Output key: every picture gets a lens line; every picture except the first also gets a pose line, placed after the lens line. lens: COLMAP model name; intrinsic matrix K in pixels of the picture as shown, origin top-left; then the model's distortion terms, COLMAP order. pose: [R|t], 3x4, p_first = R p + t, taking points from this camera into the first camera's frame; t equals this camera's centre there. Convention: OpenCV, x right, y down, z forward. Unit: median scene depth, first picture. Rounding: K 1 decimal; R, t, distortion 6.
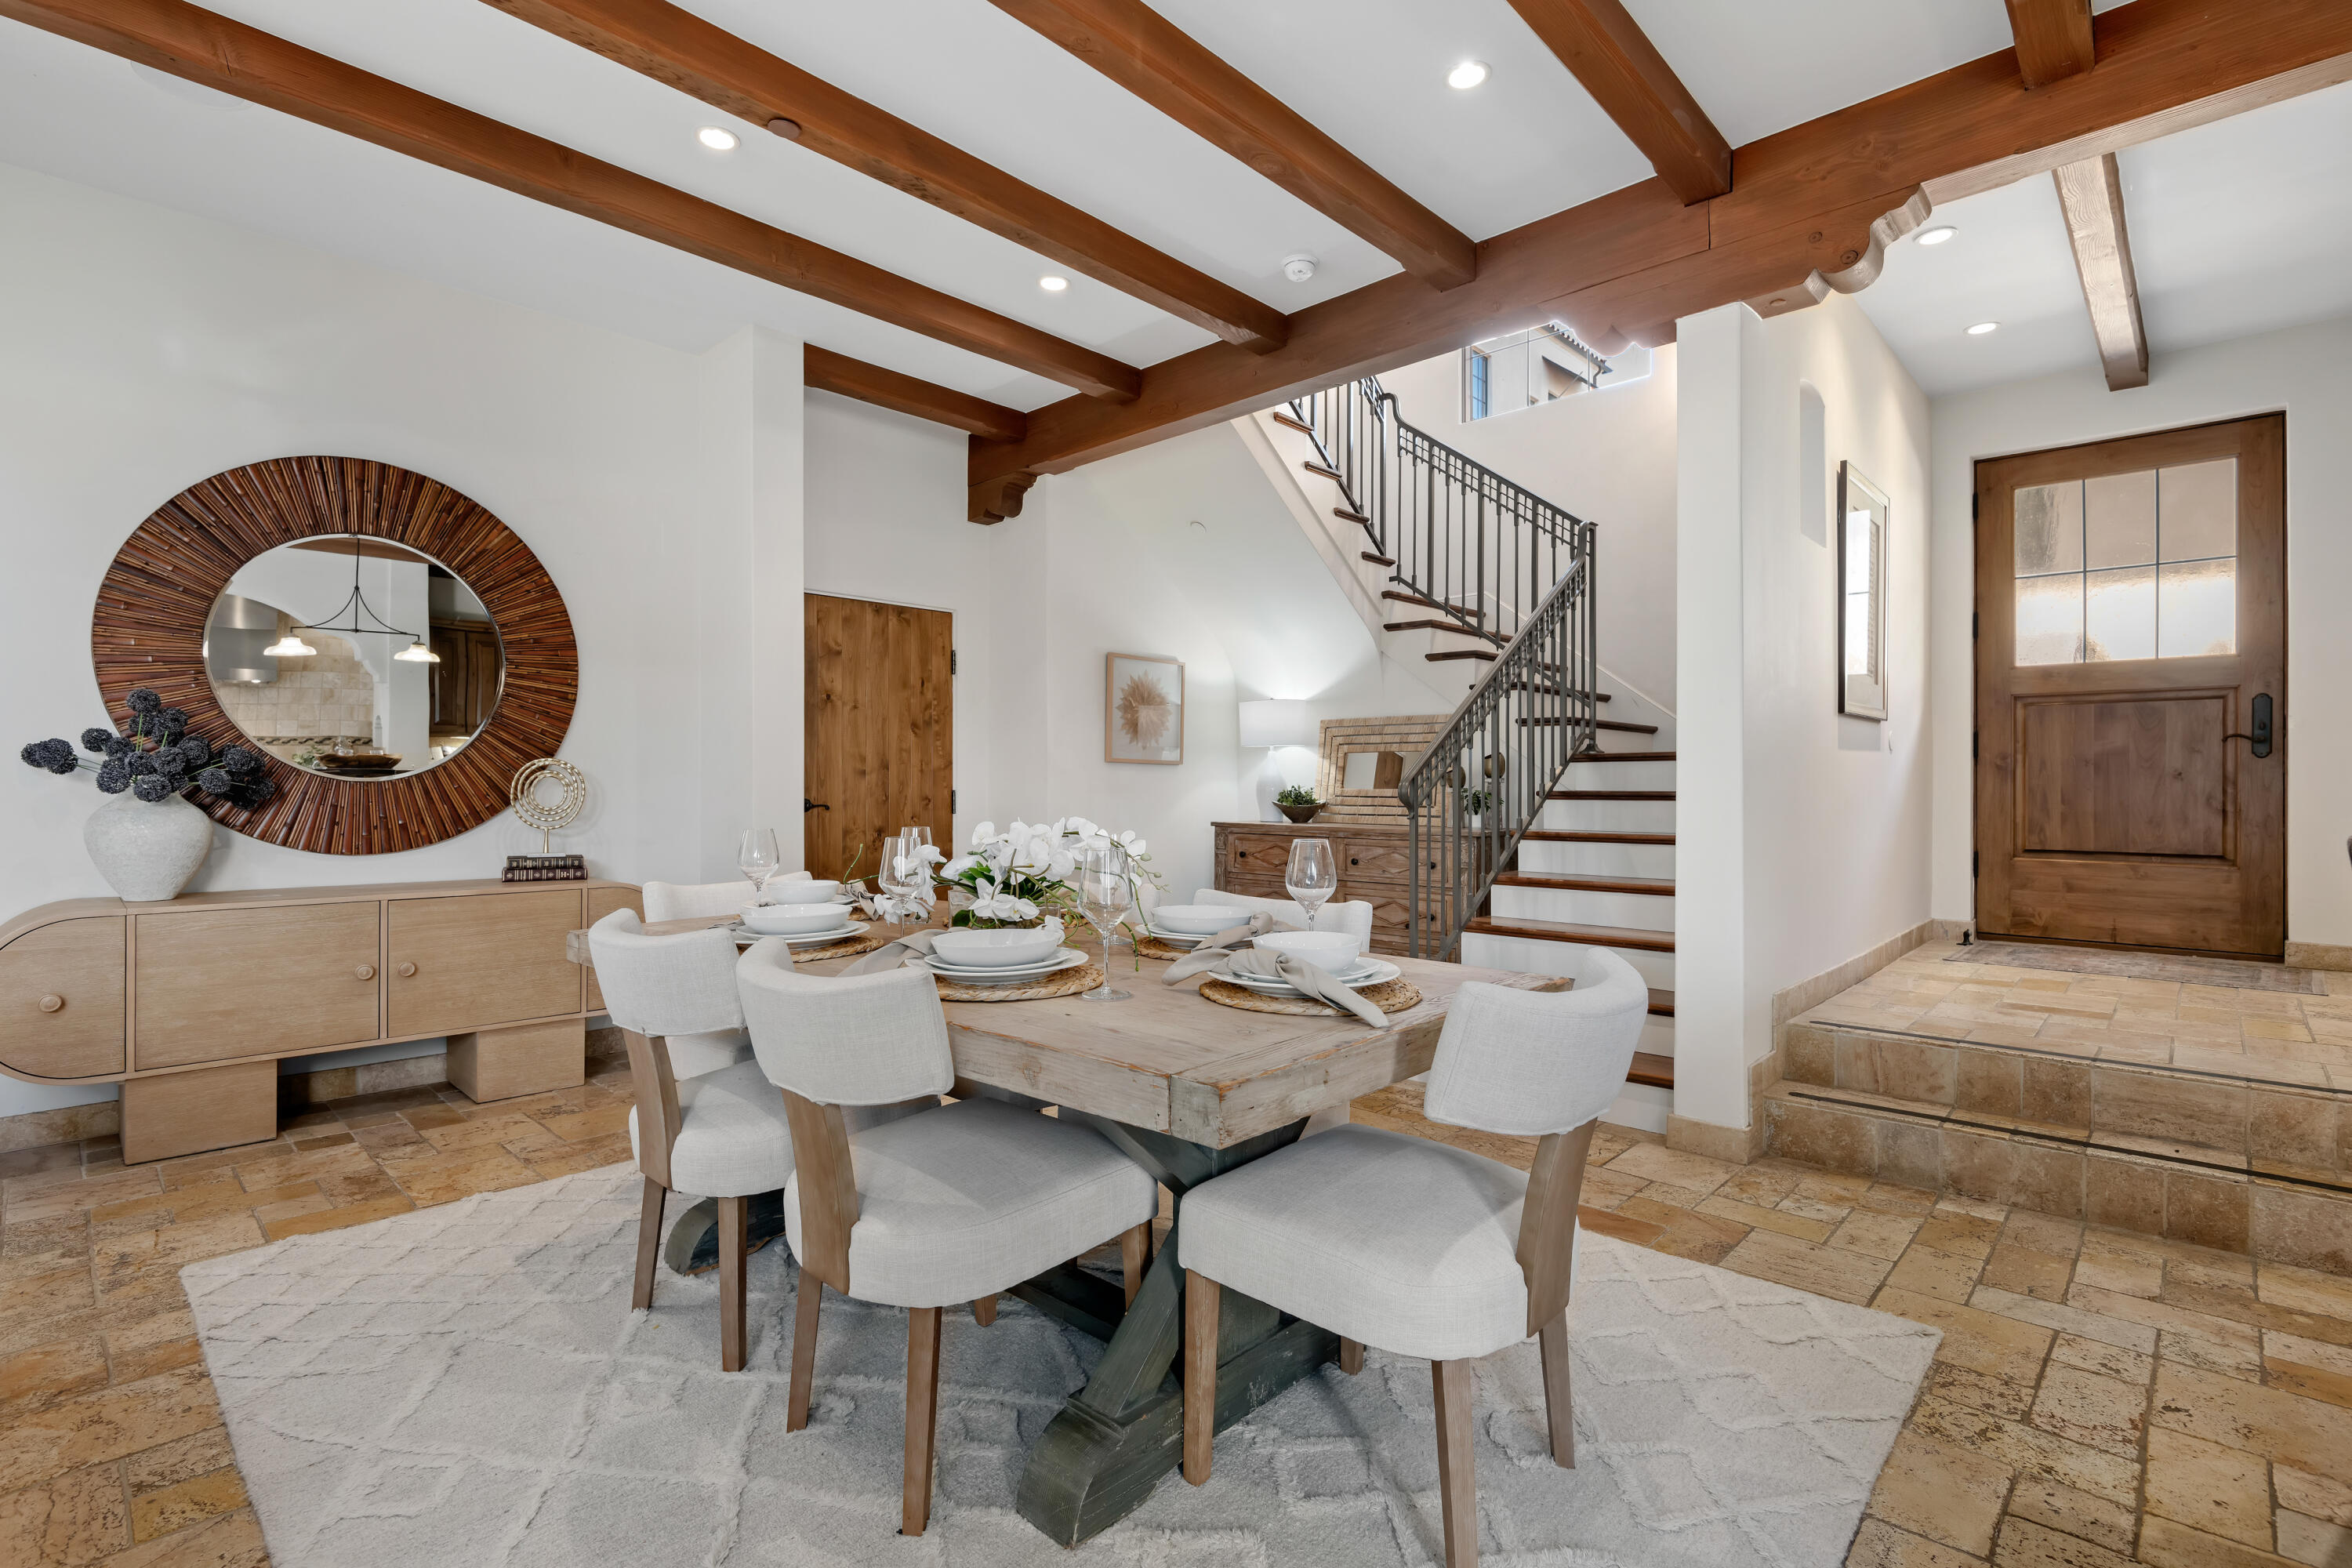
lens RADIAL K [[1093.6, 0, 1179.4], [0, 1093.6, 788.5], [0, 0, 1]] dist [-0.003668, -0.000268]
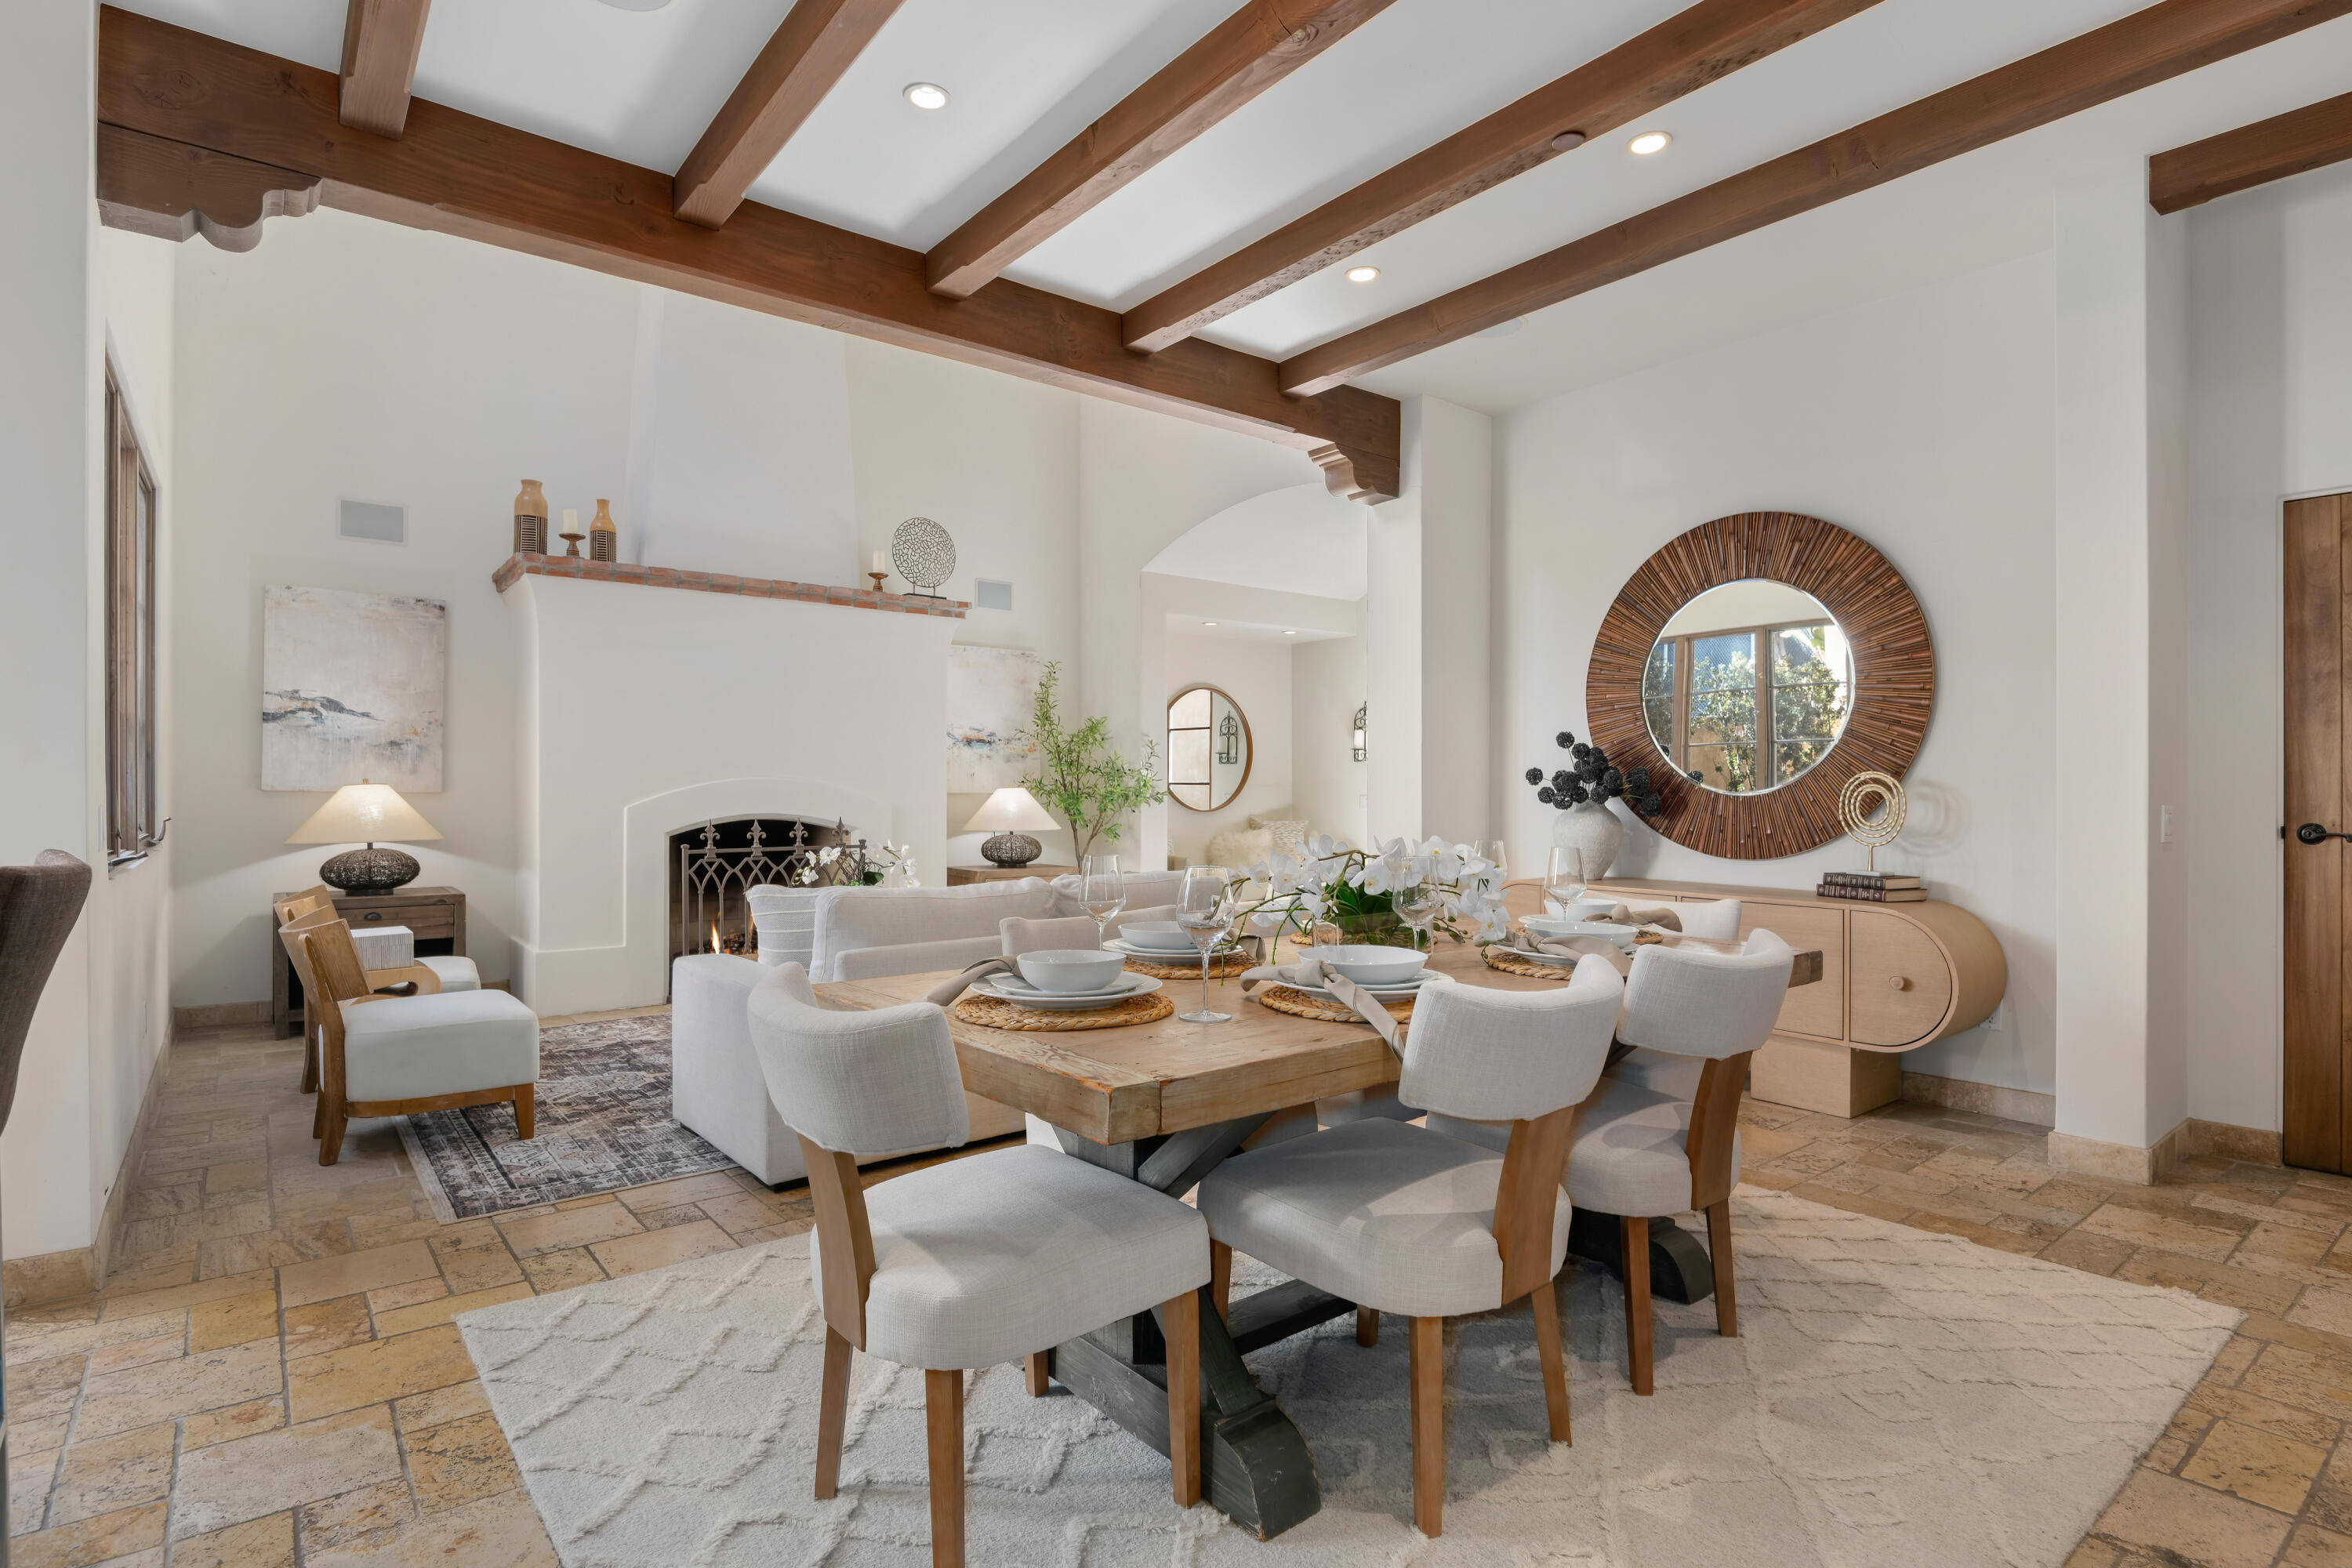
lens RADIAL K [[1172.9, 0, 1172.2], [0, 1172.9, 799.0], [0, 0, 1]] dist [-0.015769, 0.000485]
pose [[-0.139030, 0.003540, -0.990282, 0.503509], [-0.007155, 0.999964, 0.004580, -0.003924], [0.990262, 0.007722, -0.139000, 0.535955]]
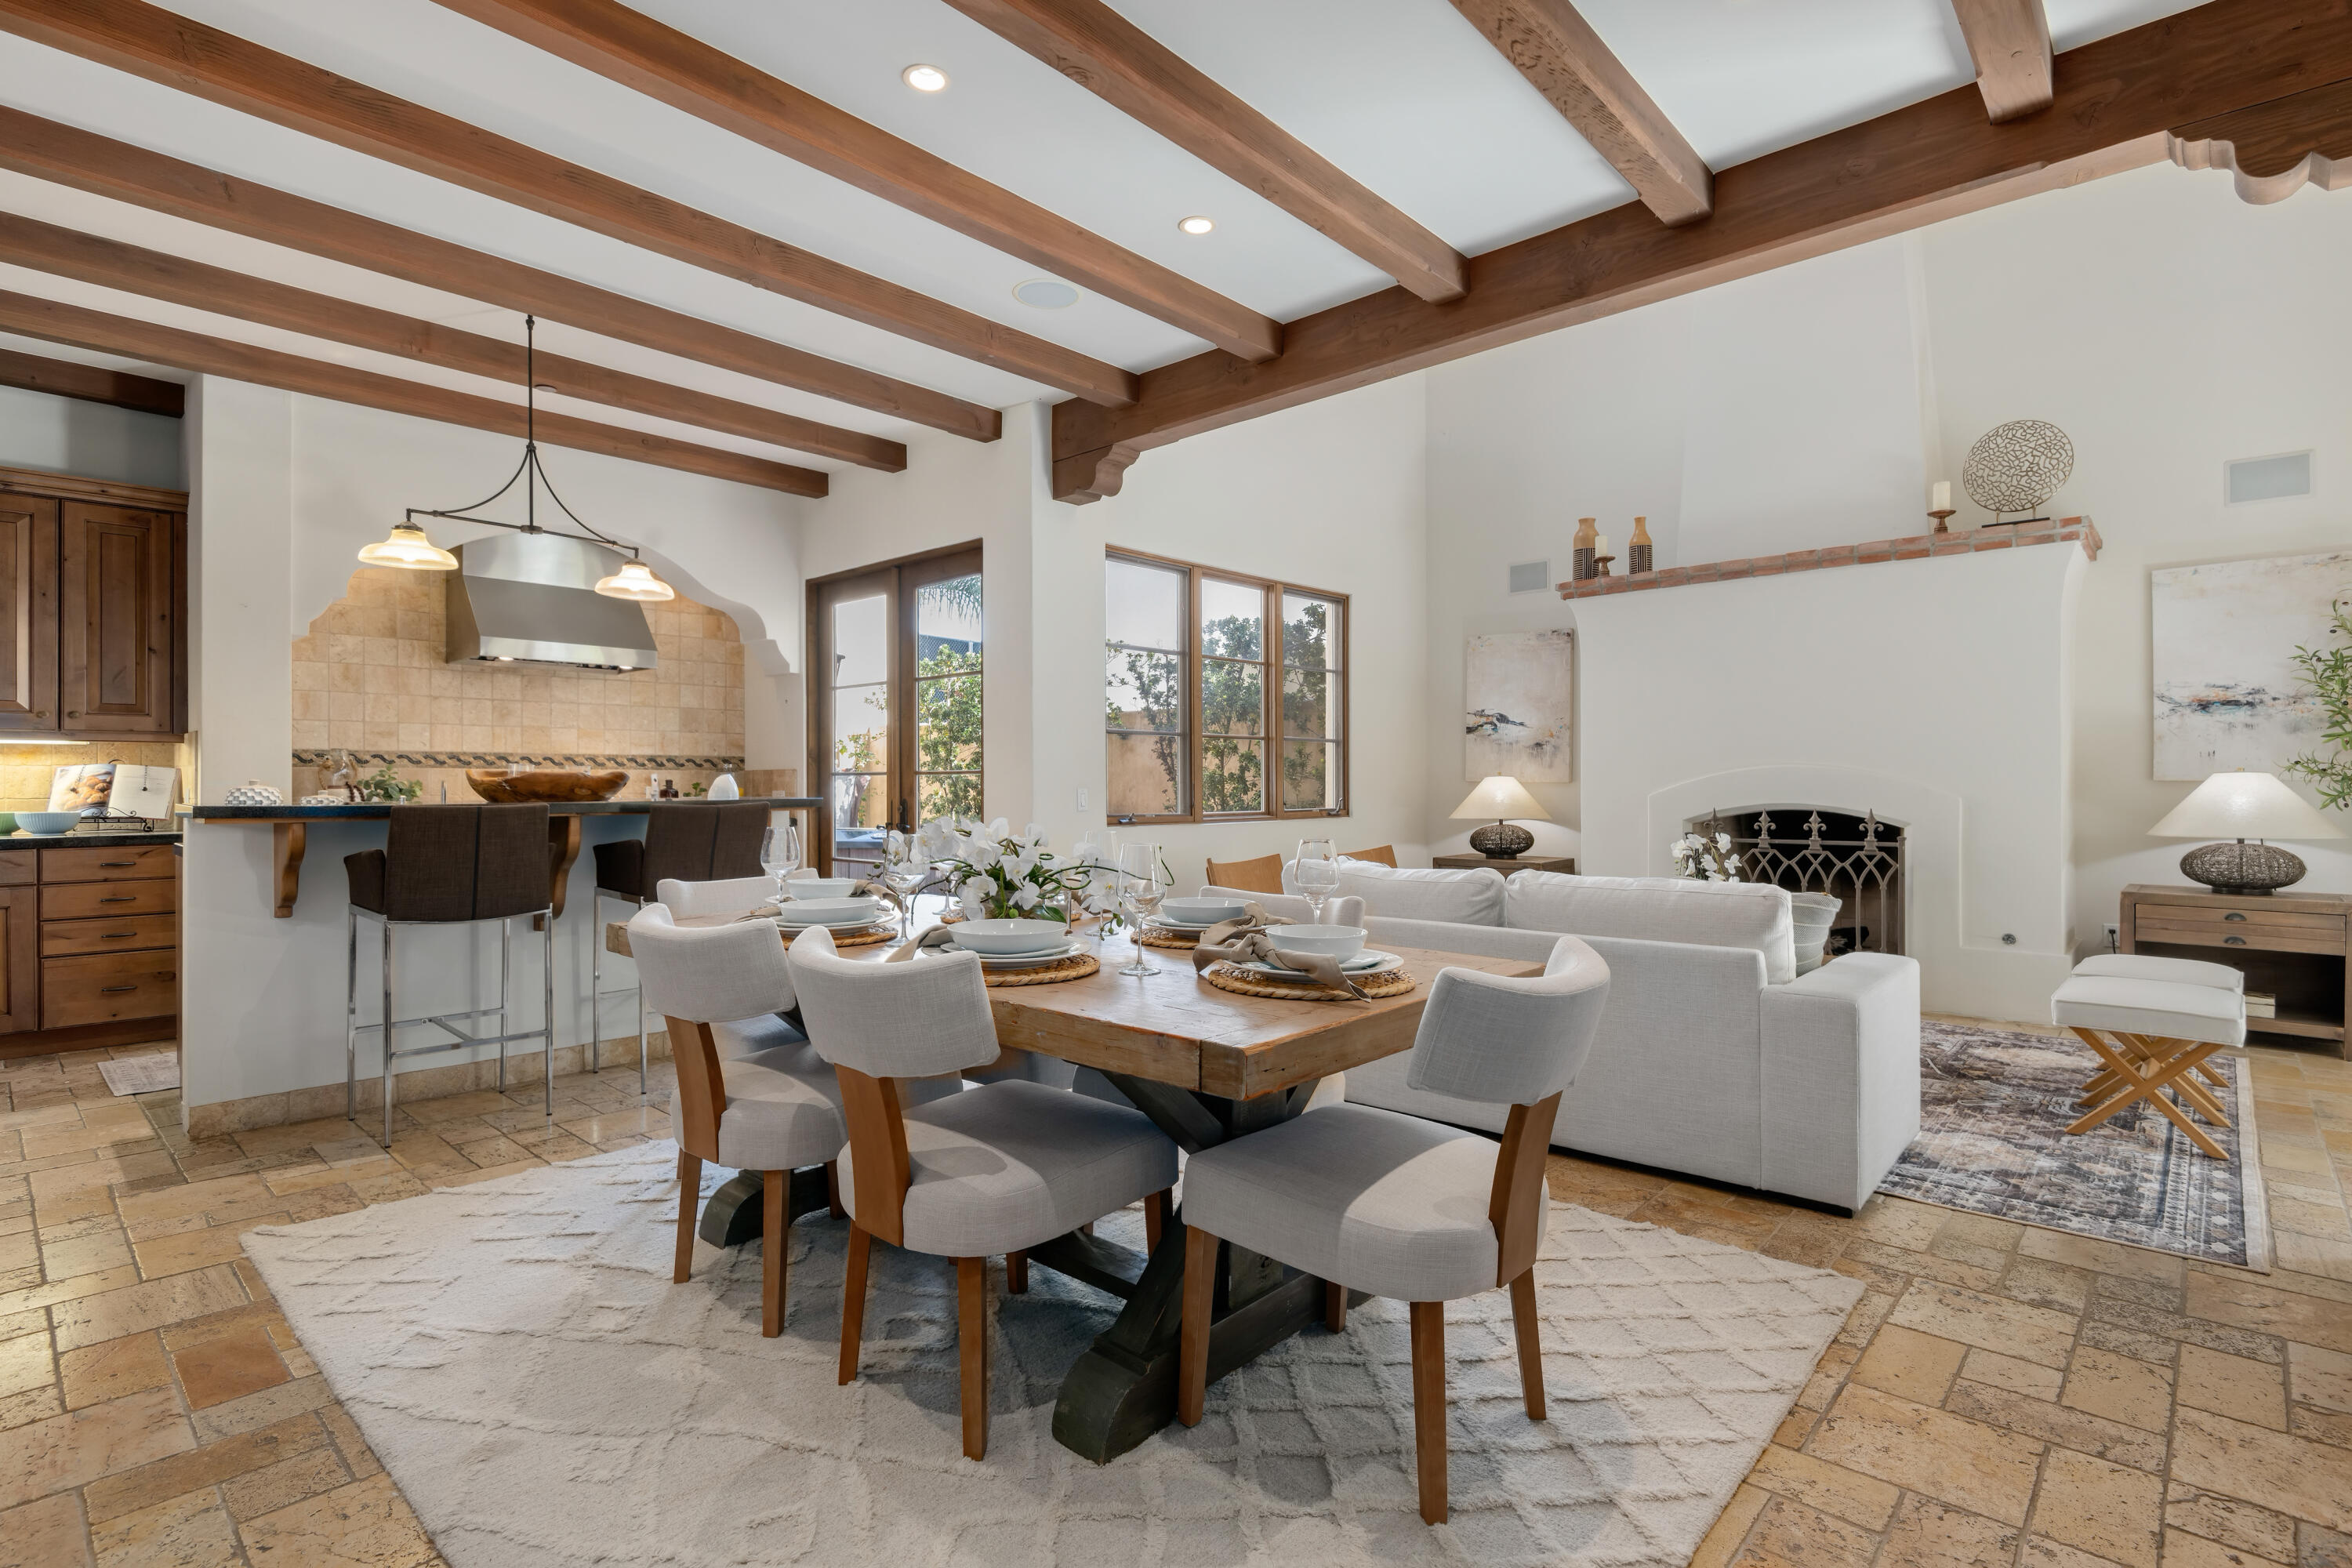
lens RADIAL K [[1126.1, 0, 1188.5], [0, 1126.1, 788.0], [0, 0, 1]] dist [-0.008523, -0.000714]
pose [[-0.999826, 0.001436, -0.018617, -0.170694], [0.001279, 0.999963, 0.008464, -0.005799], [0.018629, 0.008439, -0.999791, 1.152599]]
